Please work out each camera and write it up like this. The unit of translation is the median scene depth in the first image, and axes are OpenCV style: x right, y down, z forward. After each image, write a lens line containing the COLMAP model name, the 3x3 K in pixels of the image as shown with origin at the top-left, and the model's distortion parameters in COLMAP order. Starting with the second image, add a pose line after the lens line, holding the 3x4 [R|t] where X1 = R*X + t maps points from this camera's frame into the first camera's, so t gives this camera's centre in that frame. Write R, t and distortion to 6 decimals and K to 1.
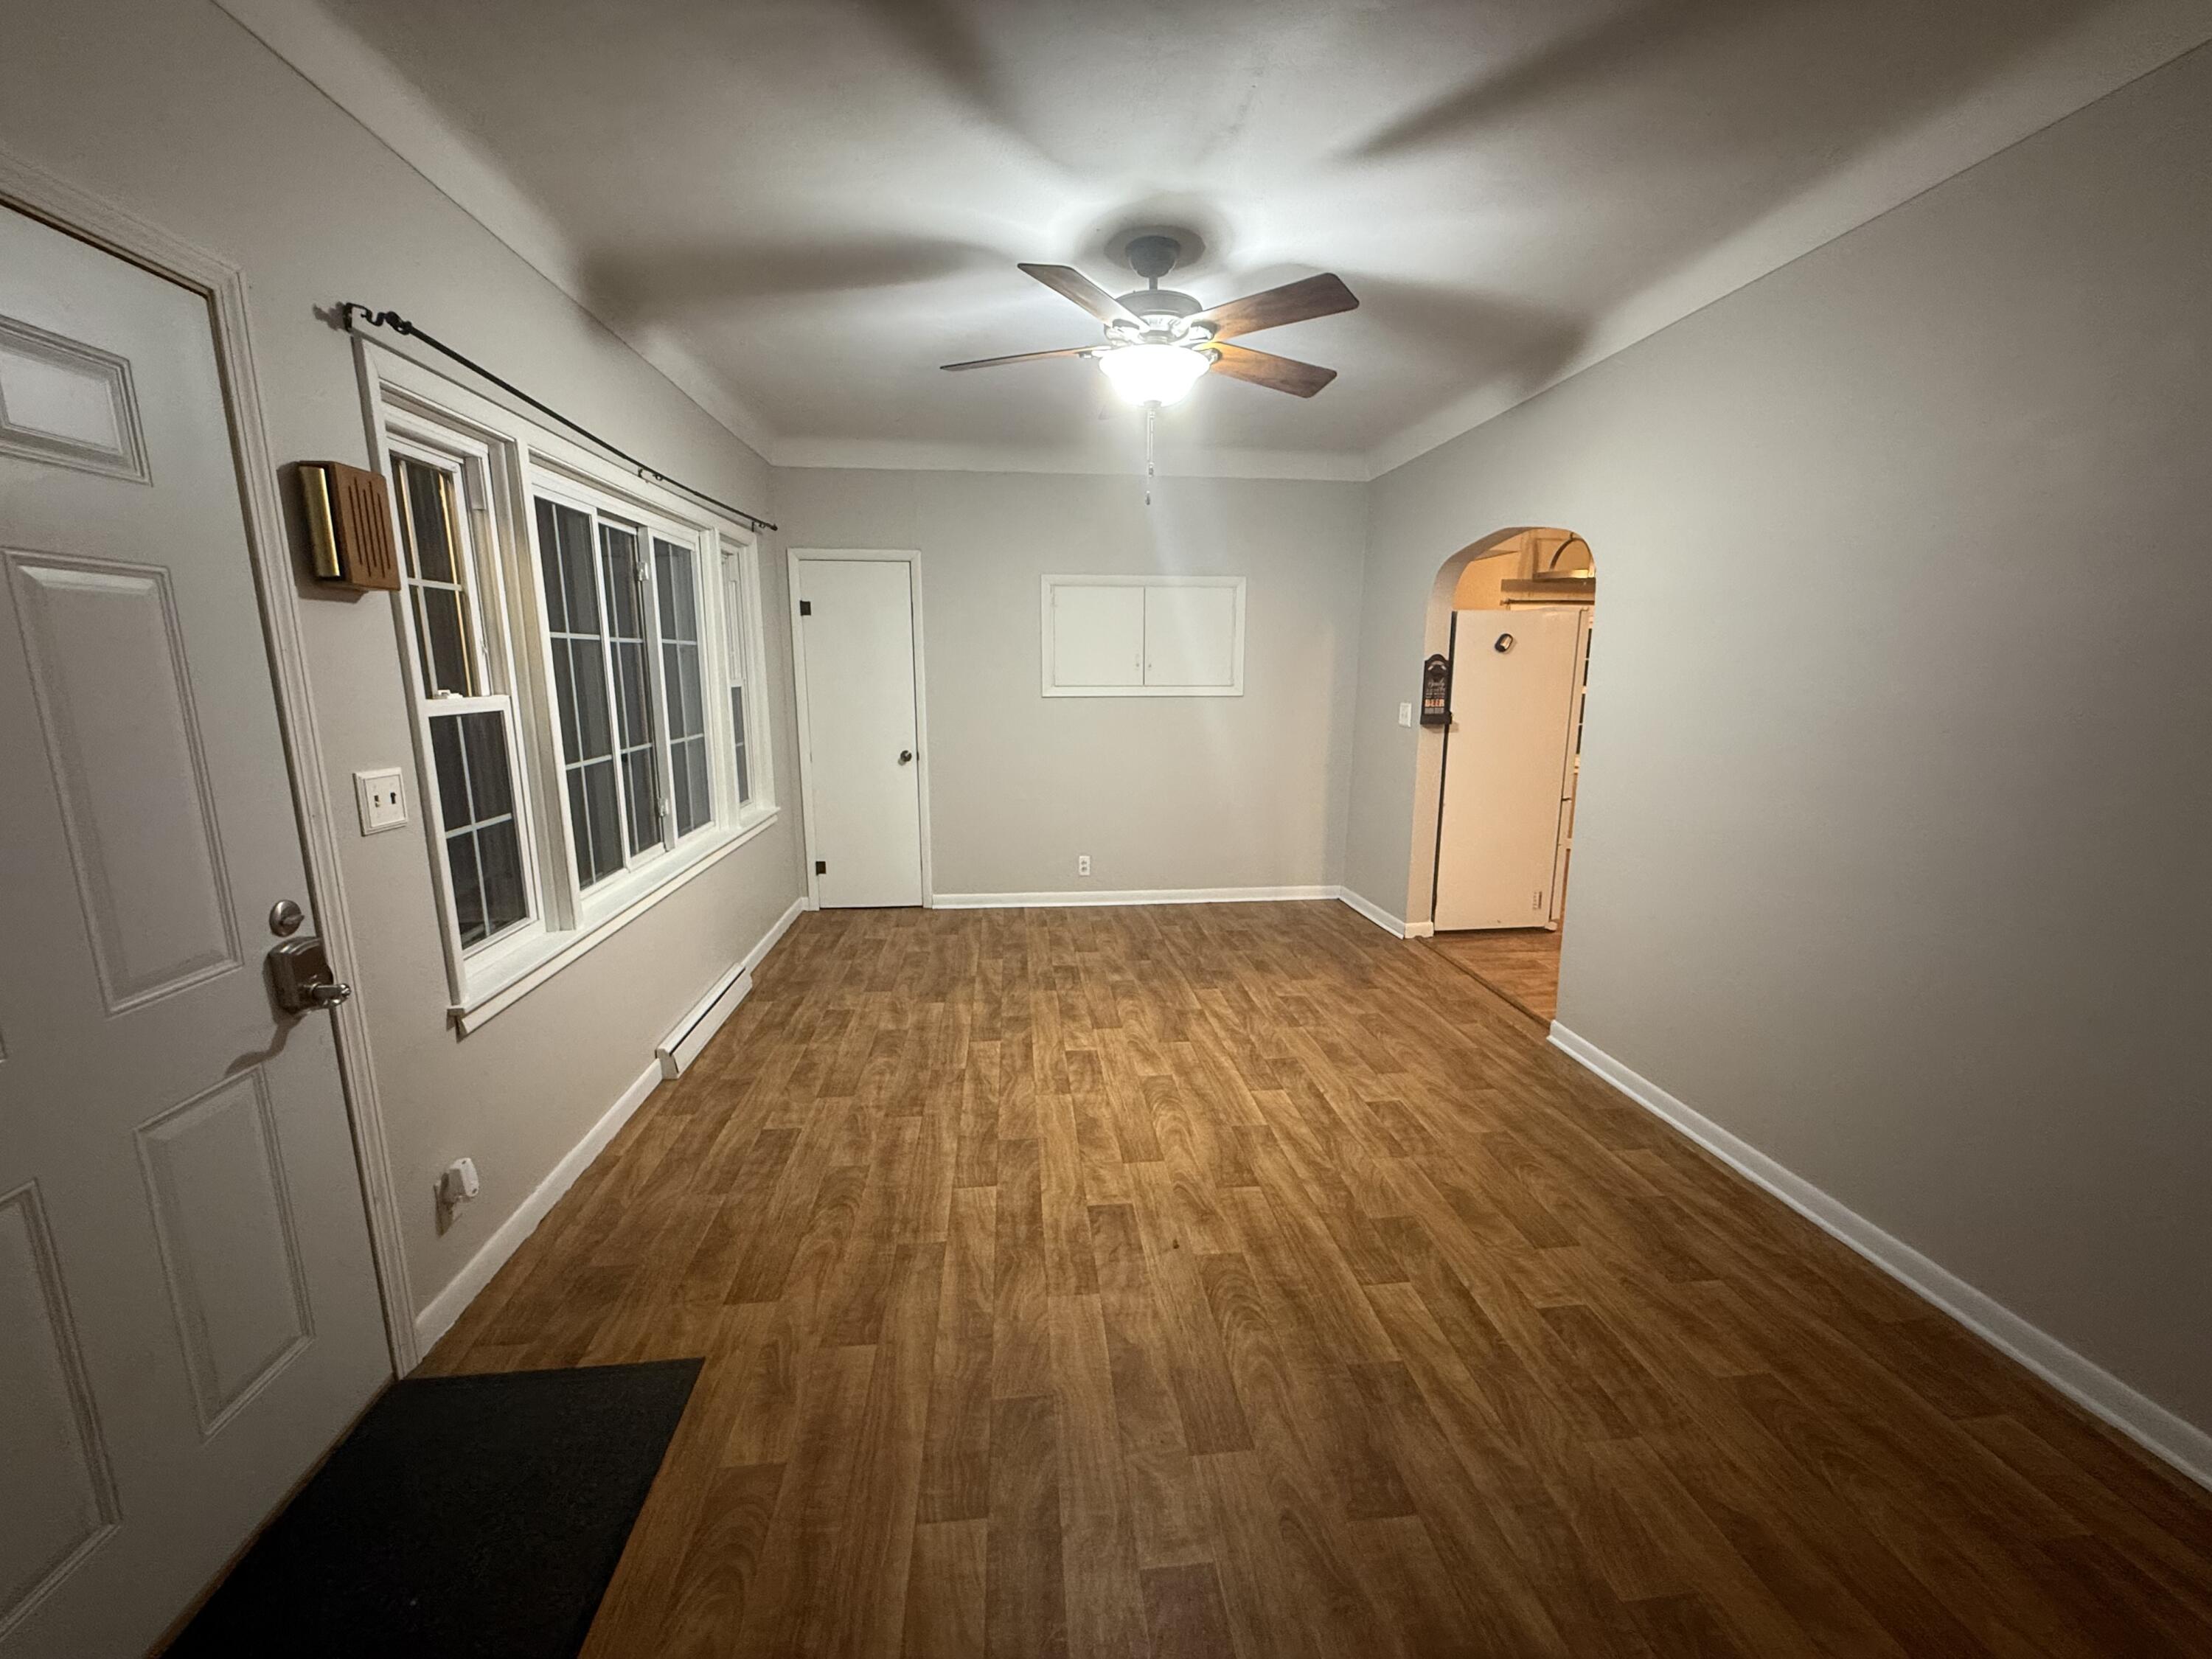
lens RADIAL K [[862.6, 0, 1106.0], [0, 862.6, 829.5], [0, 0, 1]] dist [-0.000600, -0.000218]
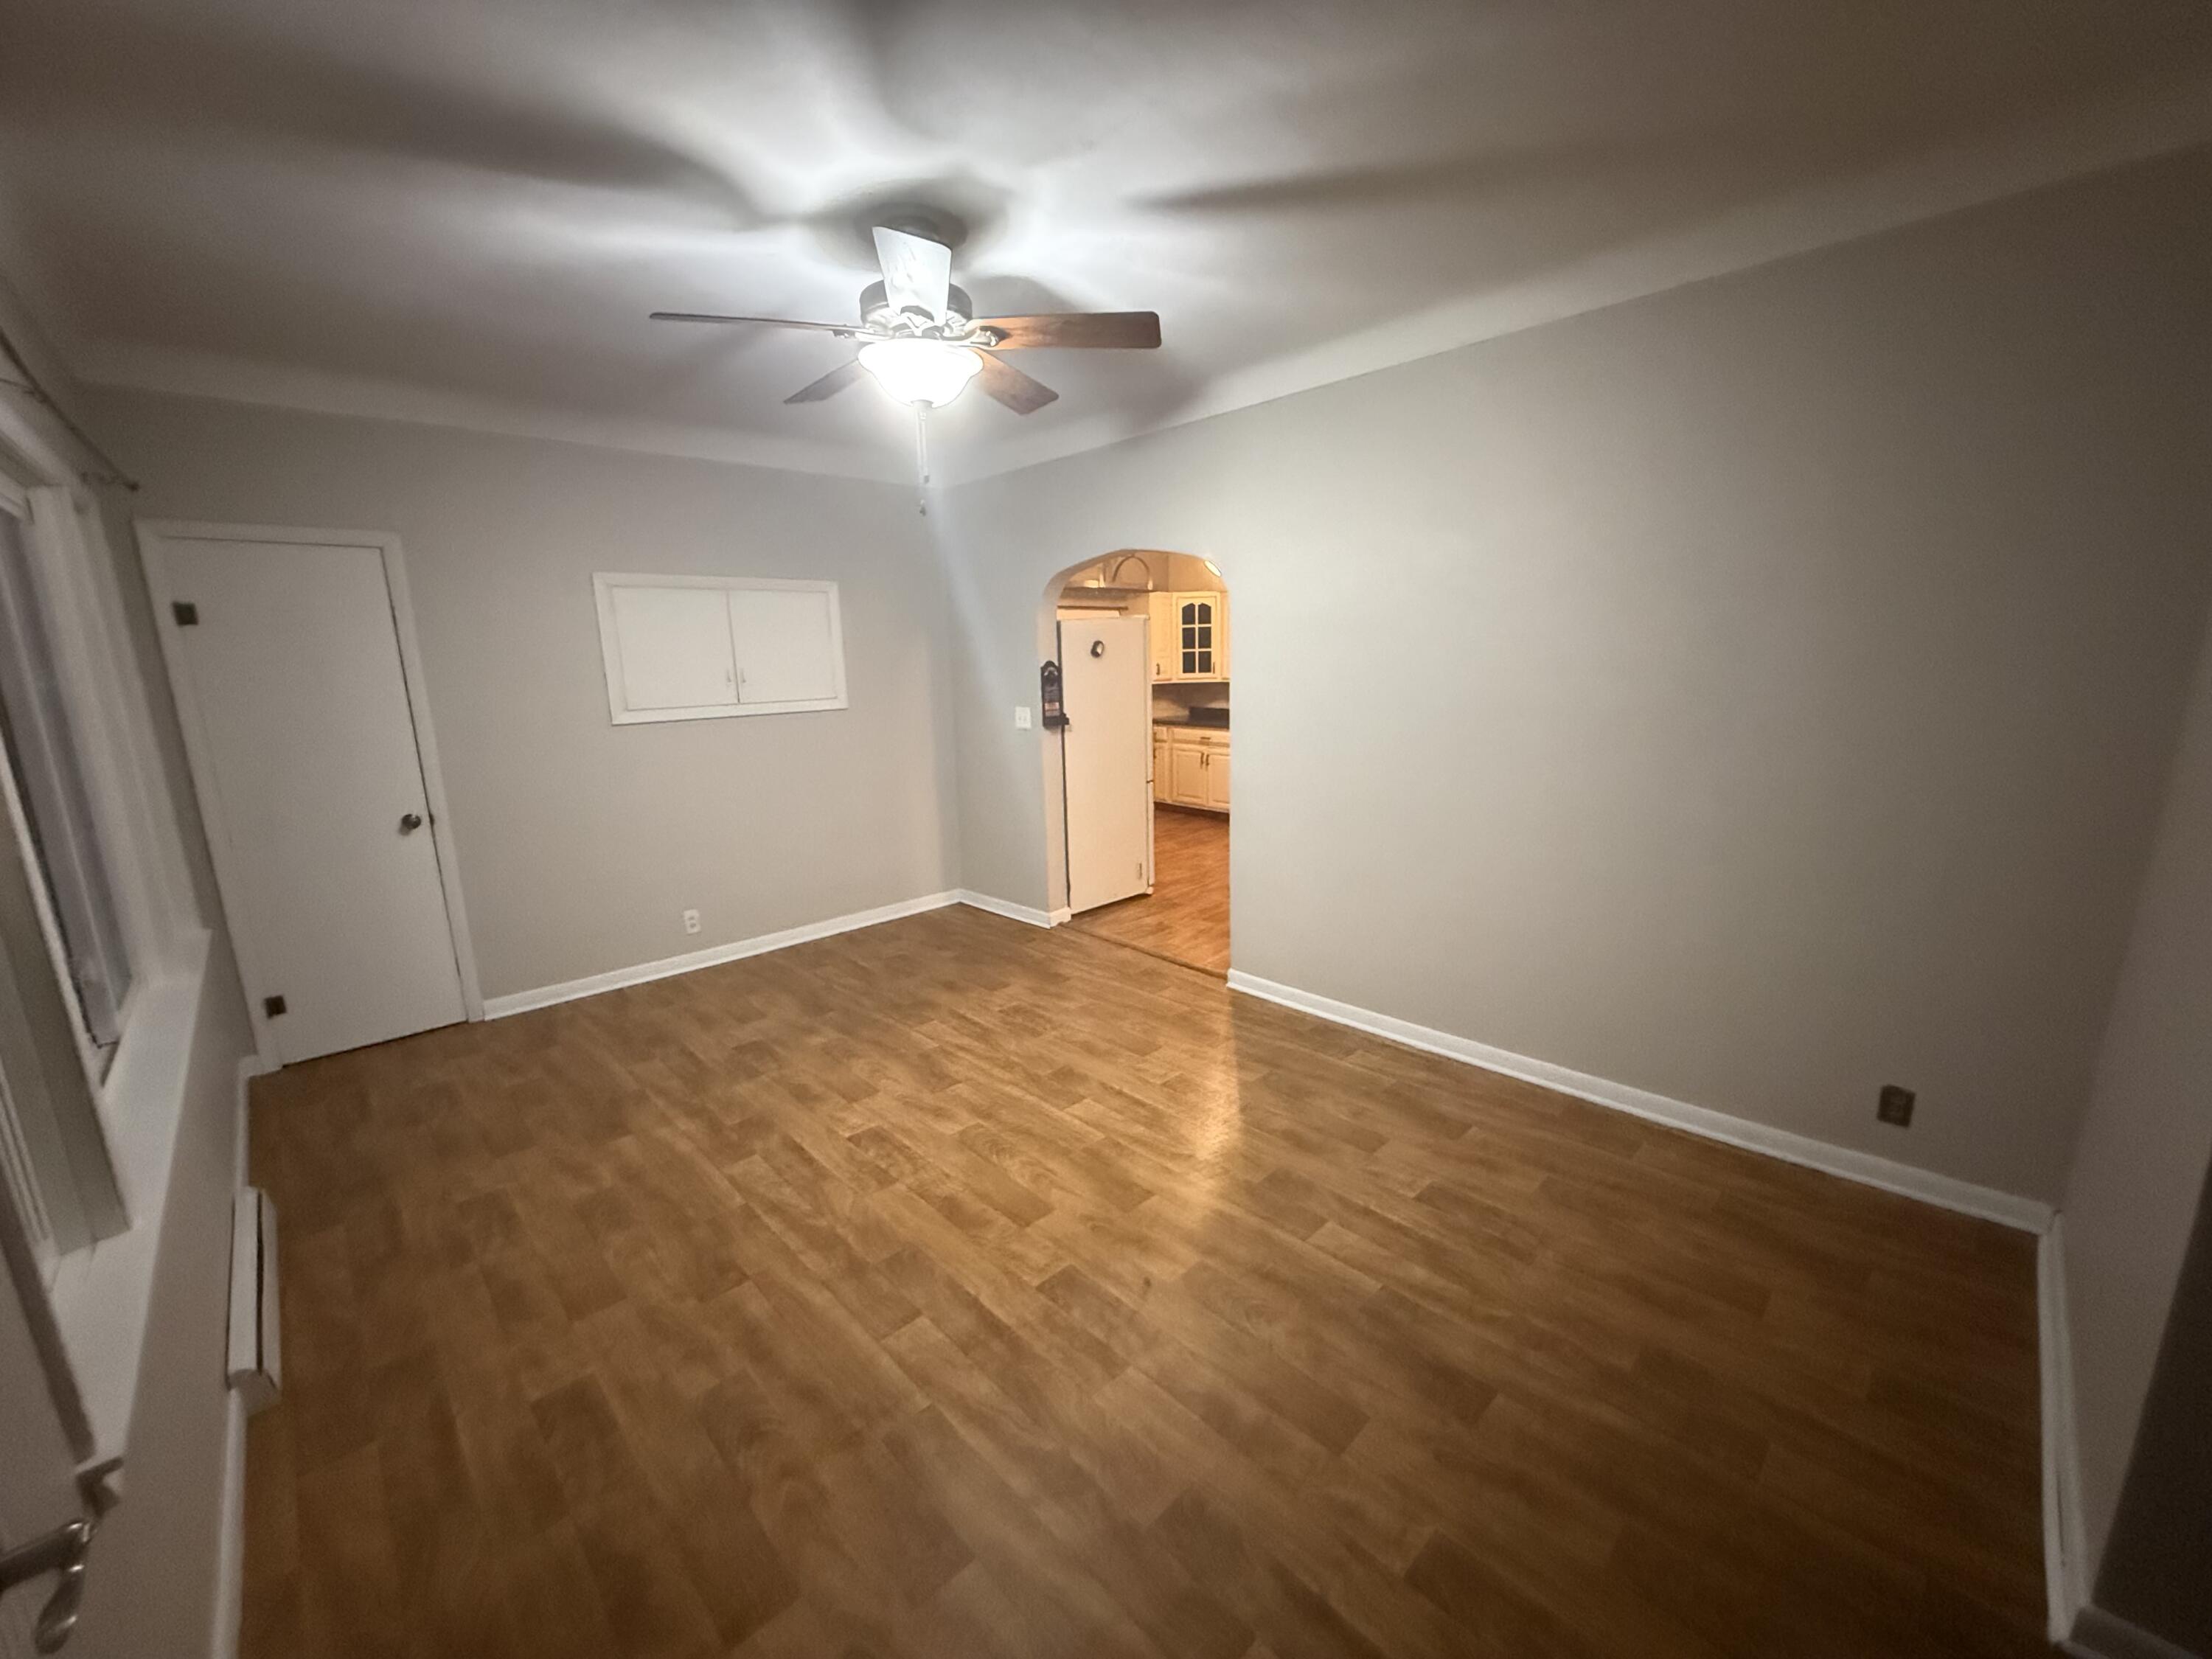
lens RADIAL K [[862.6, 0, 1106.0], [0, 862.6, 829.5], [0, 0, 1]] dist [-0.000600, -0.000218]
pose [[0.797296, -0.142017, 0.586643, -0.265815], [0.137421, 0.989111, 0.052682, -0.051524], [-0.587737, 0.038614, 0.808130, 0.121591]]
